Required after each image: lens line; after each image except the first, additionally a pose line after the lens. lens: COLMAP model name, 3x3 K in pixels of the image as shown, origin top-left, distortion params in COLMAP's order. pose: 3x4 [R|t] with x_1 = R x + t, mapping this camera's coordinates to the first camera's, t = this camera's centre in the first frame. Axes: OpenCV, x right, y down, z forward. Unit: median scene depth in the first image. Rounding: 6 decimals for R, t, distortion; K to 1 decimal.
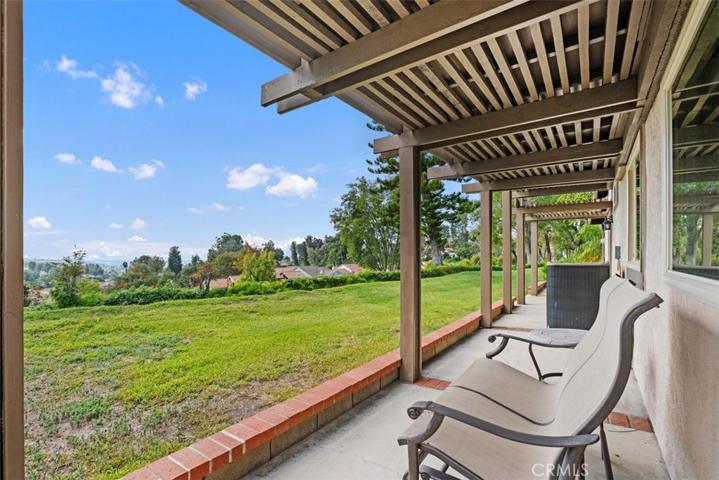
lens RADIAL K [[333.8, 0, 356.1], [0, 333.8, 256.6], [0, 0, 1]] dist [-0.003844, -0.000247]
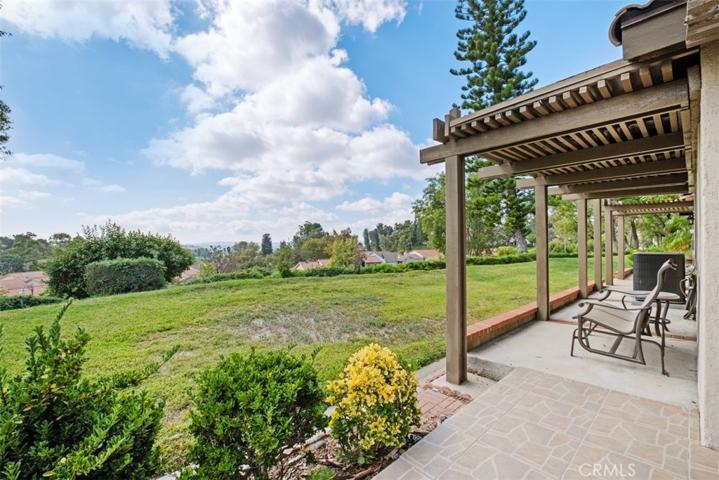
lens RADIAL K [[312.6, 0, 359.1], [0, 312.6, 237.9], [0, 0, 1]] dist [-0.009731, -0.000167]
pose [[0.979206, 0.000346, -0.202867, -0.037472], [-0.003386, 0.999887, -0.014638, -0.002284], [0.202839, 0.015020, 0.979097, -0.065348]]
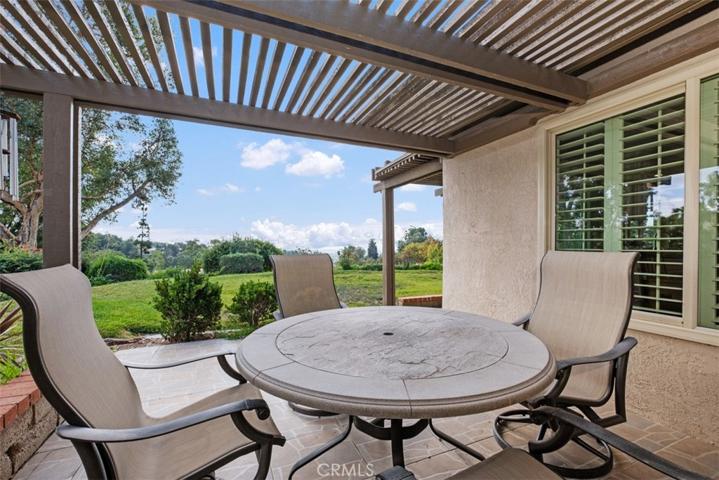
lens RADIAL K [[312.6, 0, 355.6], [0, 312.6, 245.1], [0, 0, 1]] dist [-0.009731, -0.000167]
pose [[0.852680, -0.001644, -0.522430, 0.033566], [-0.001597, 0.999982, -0.005753, 0.001075], [0.522431, 0.005740, 0.852662, -0.107153]]
